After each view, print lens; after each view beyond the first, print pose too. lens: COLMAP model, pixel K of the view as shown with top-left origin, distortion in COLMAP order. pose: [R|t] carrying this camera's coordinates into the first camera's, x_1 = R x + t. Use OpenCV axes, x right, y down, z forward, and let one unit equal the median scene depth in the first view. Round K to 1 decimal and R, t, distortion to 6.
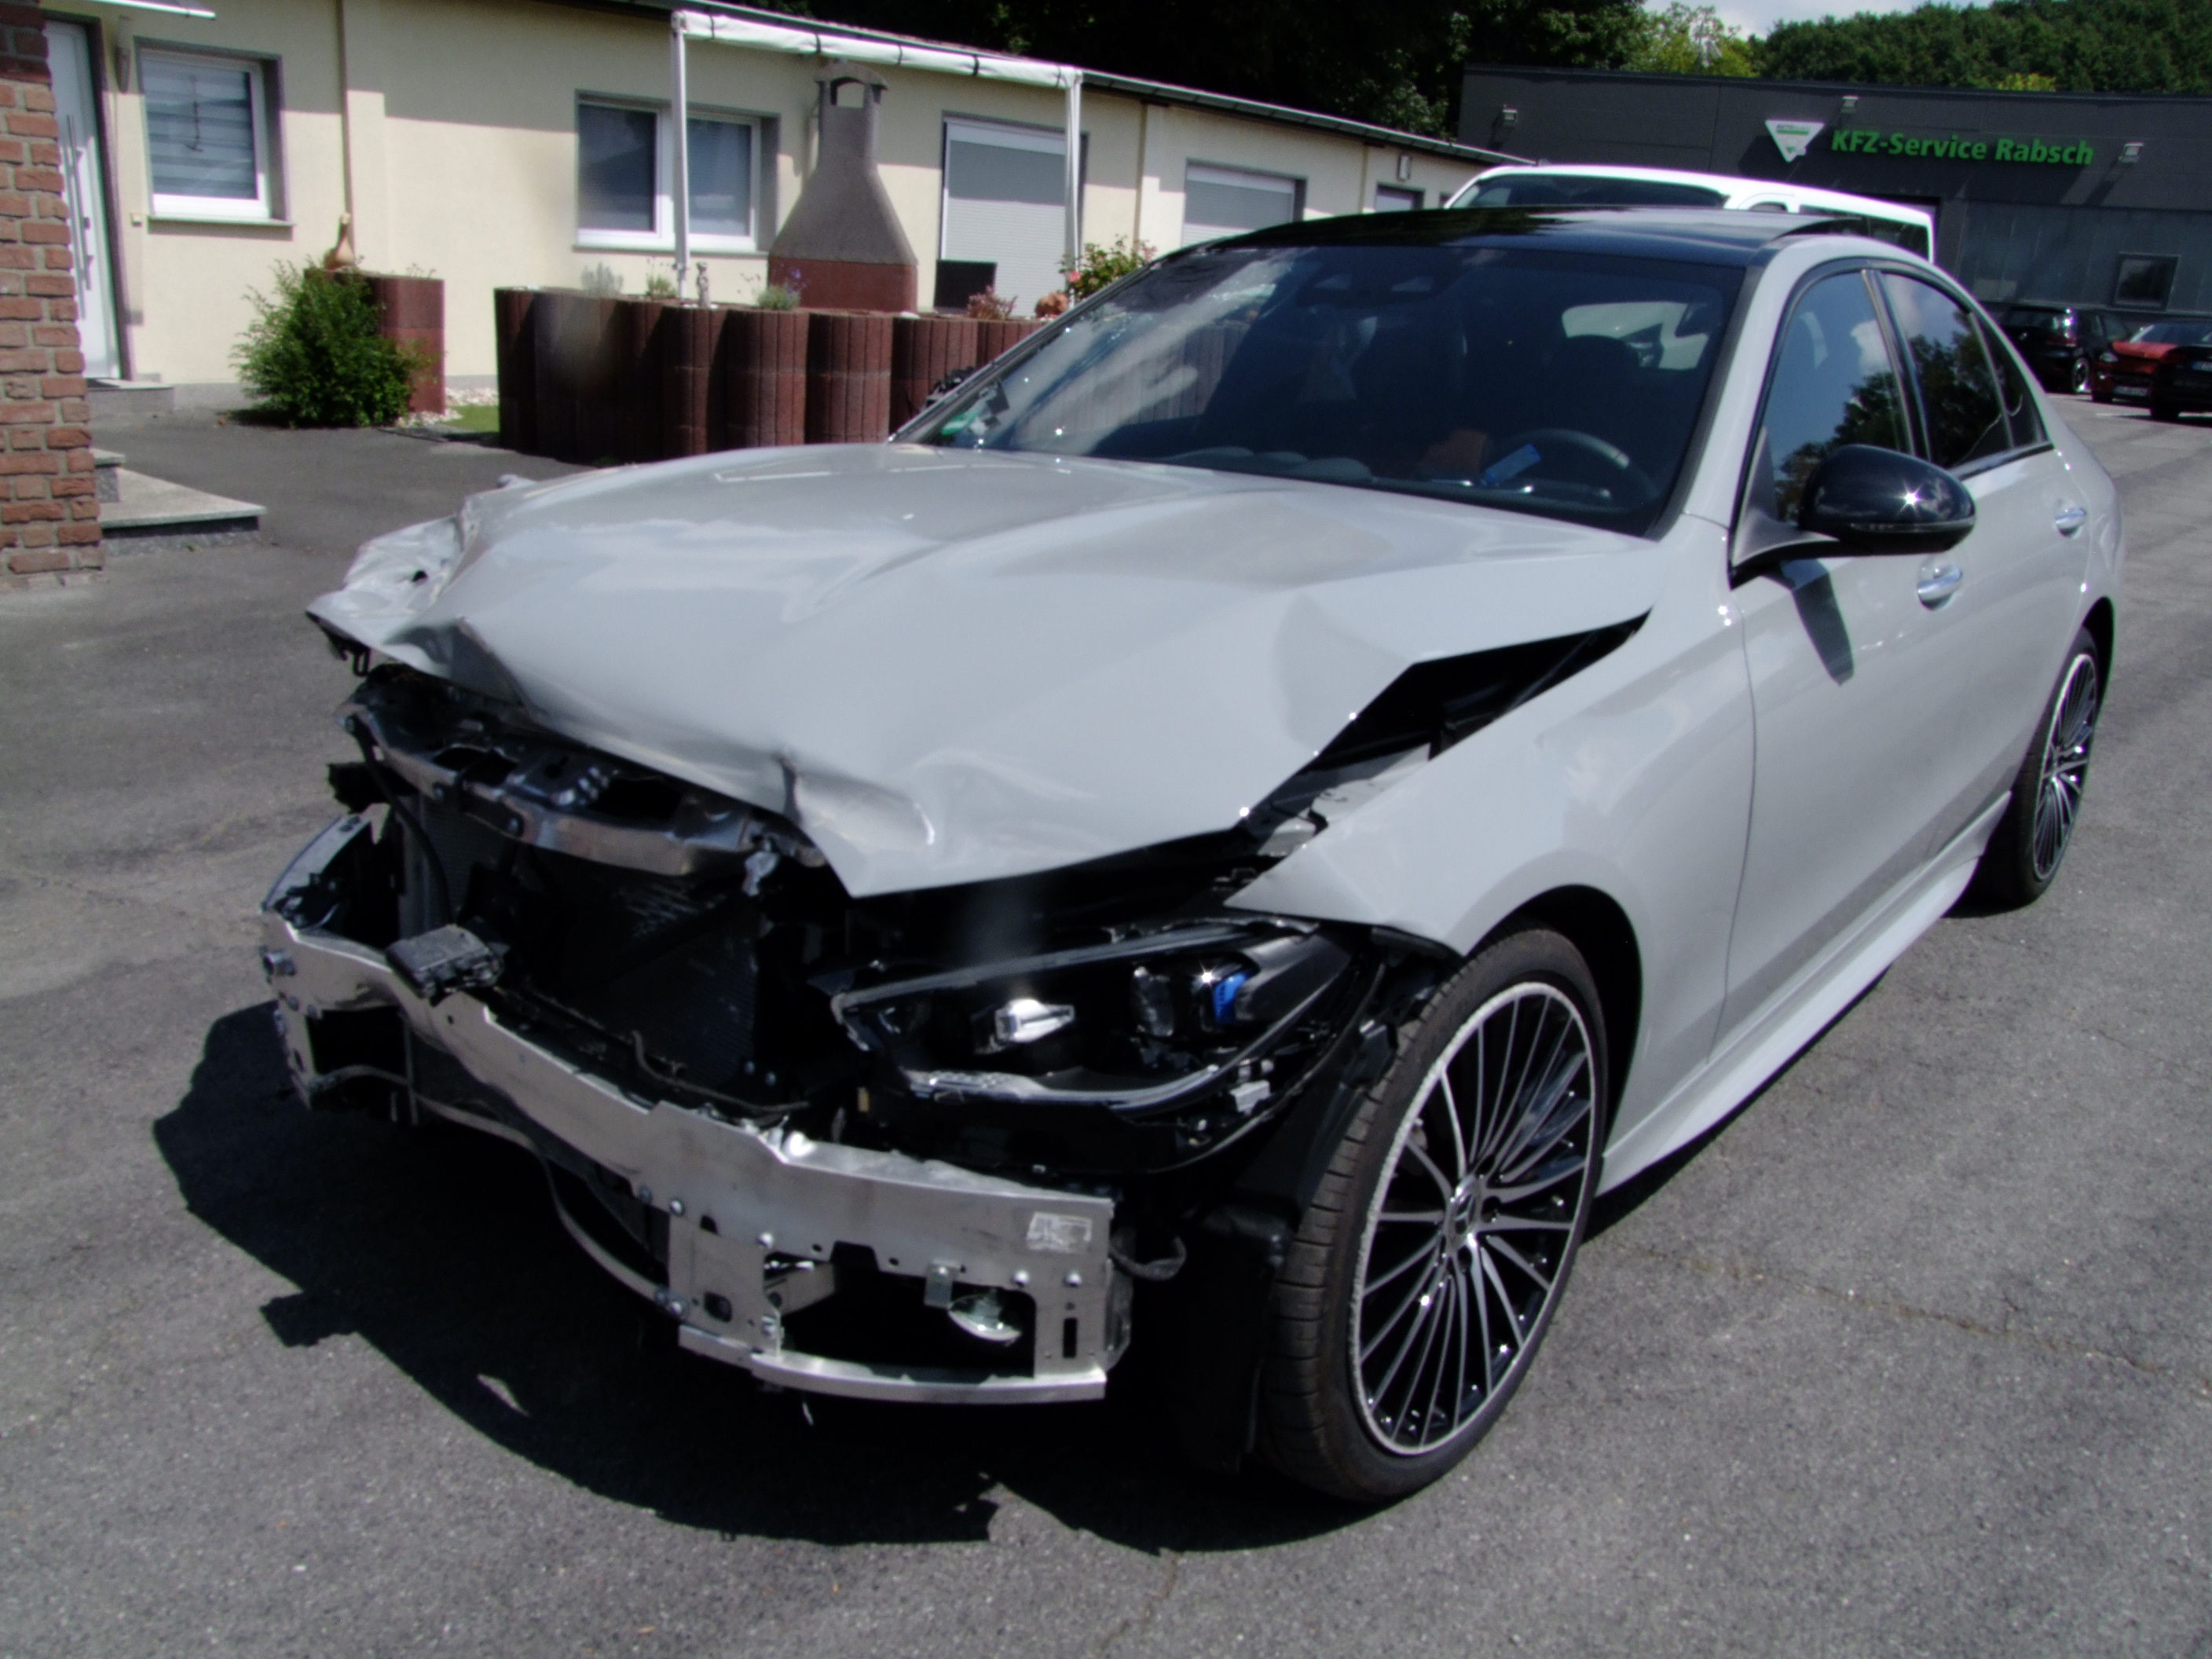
lens RADIAL K [[1803.7, 0, 1080.6], [0, 1803.7, 871.1], [0, 0, 1]] dist [-0.171513, 0.162635]
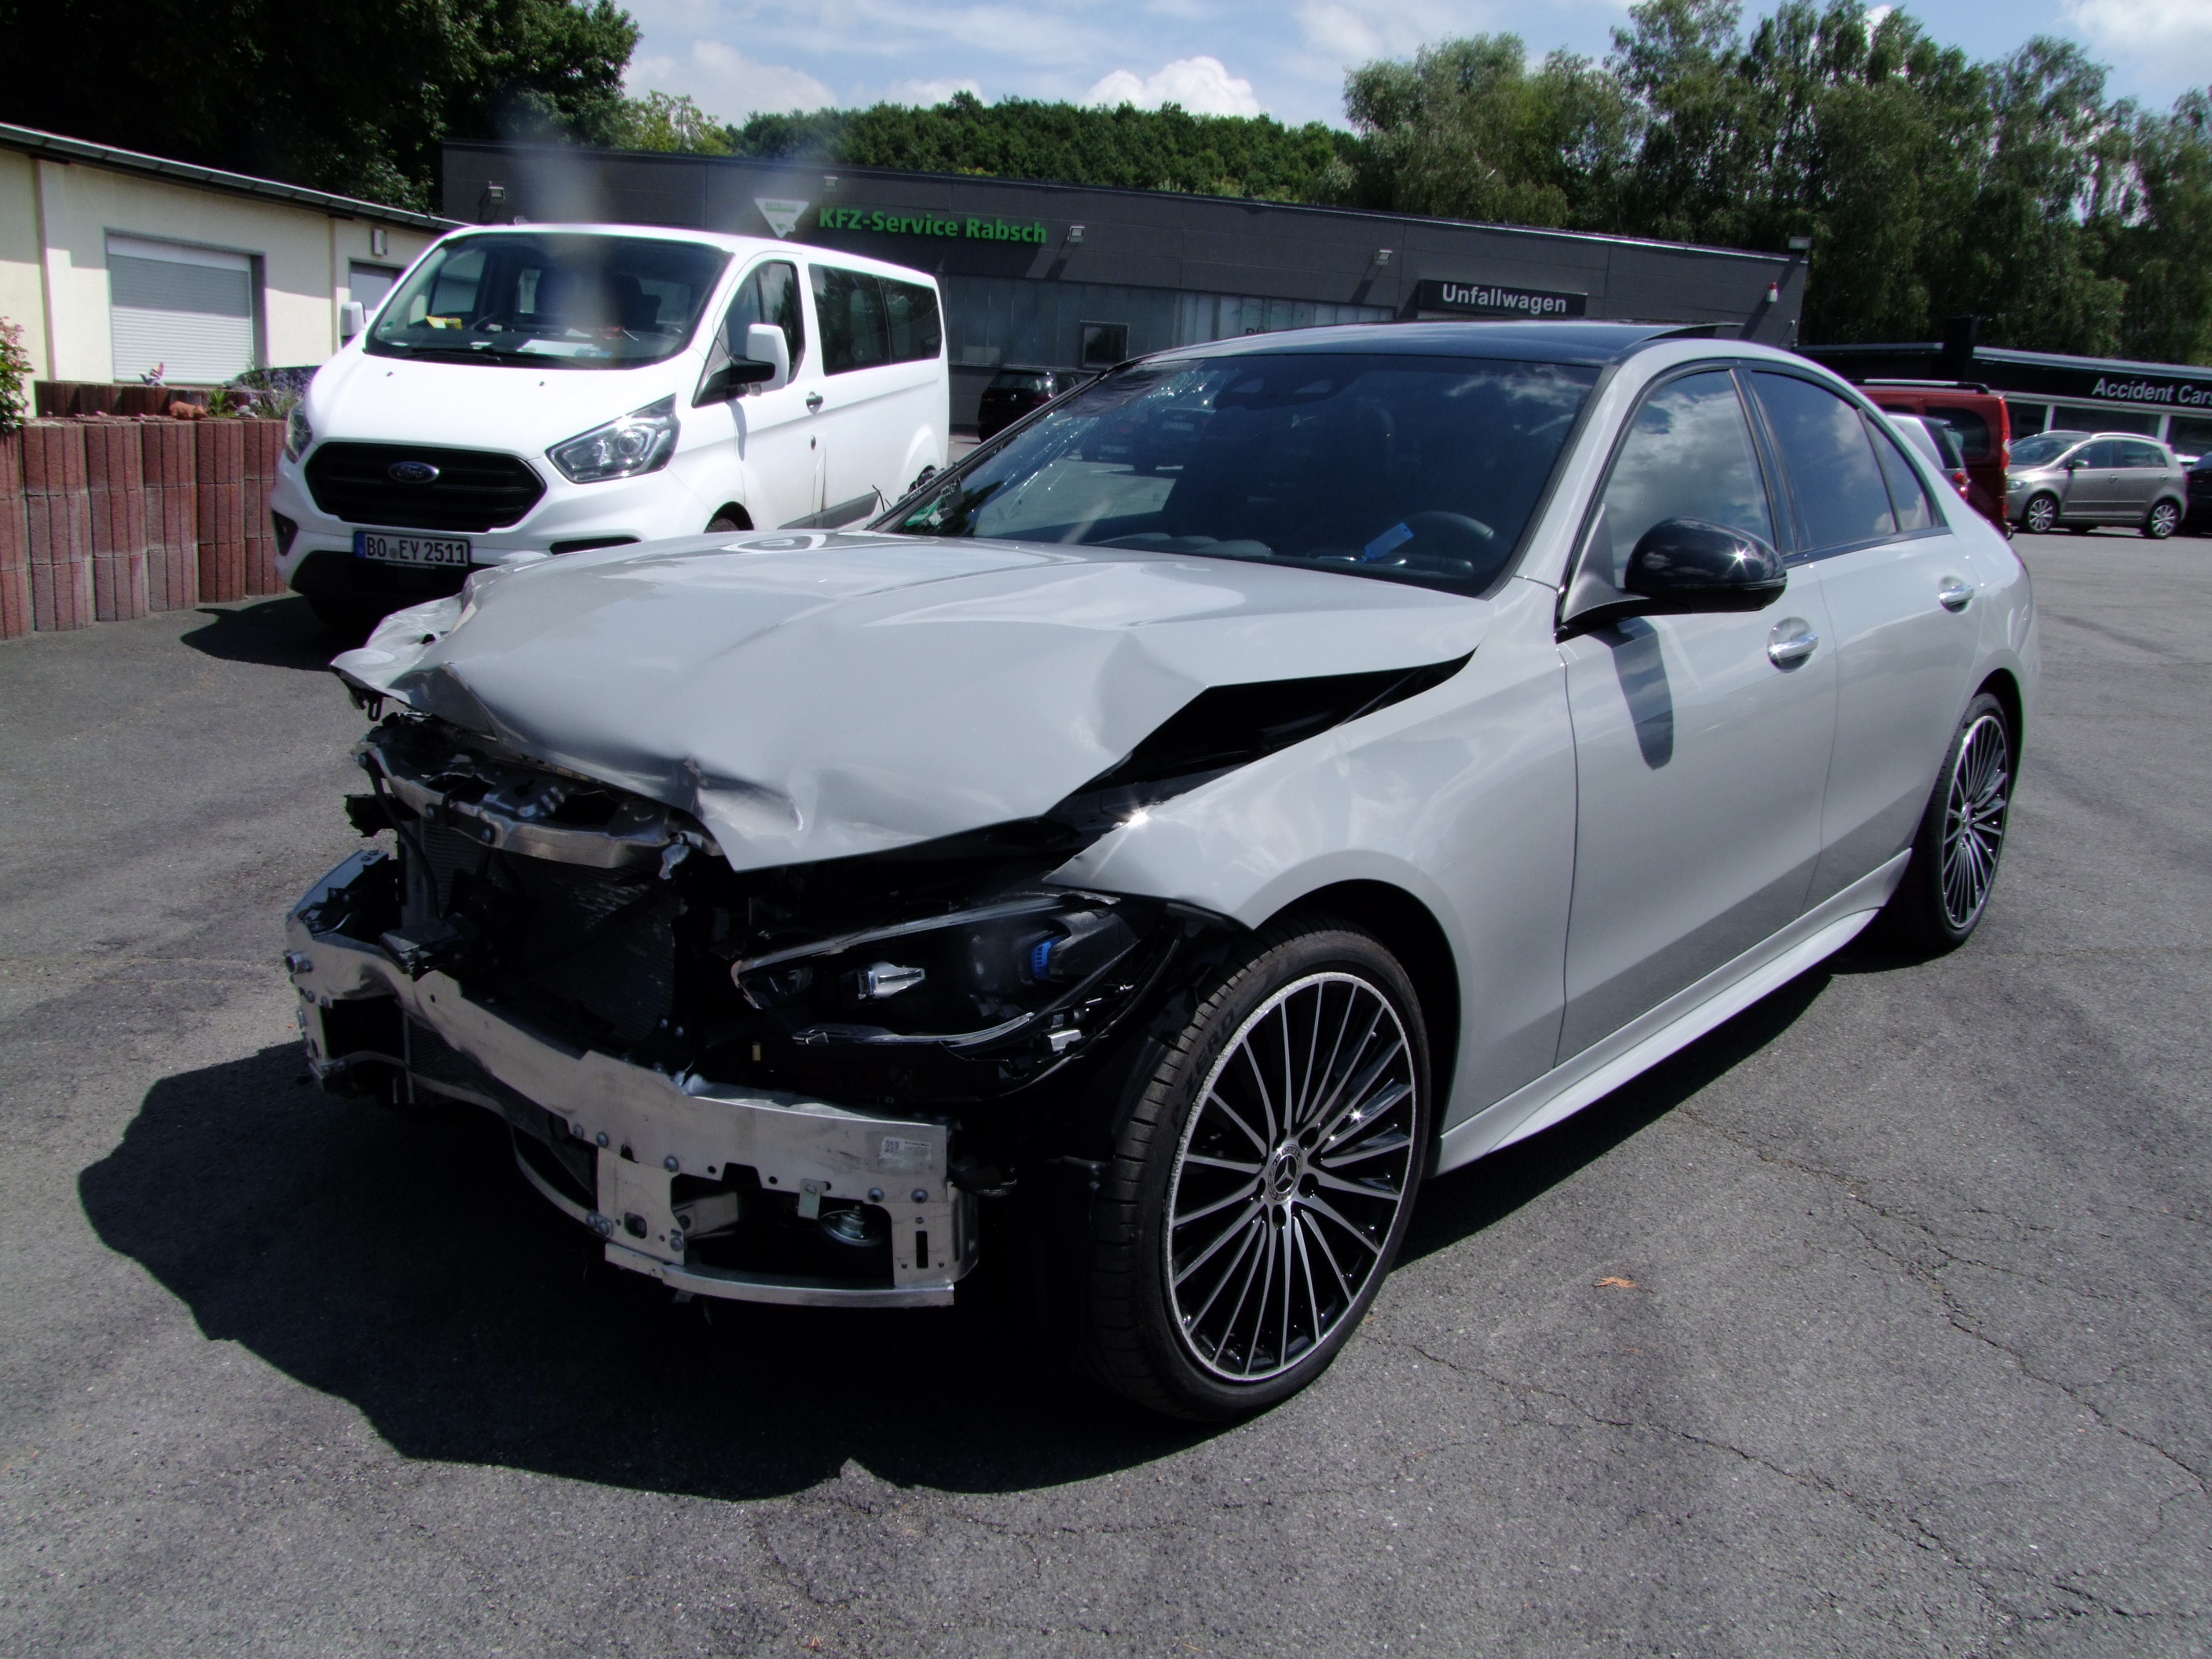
lens RADIAL K [[1871.2, 0, 1106.0], [0, 1871.2, 971.7], [0, 0, 1]] dist [-0.119834, -0.002035]
pose [[0.998745, 0.007251, -0.049560, 0.167783], [-0.008498, 0.999651, -0.025005, 0.098768], [0.049361, 0.025394, 0.998458, -0.230877]]
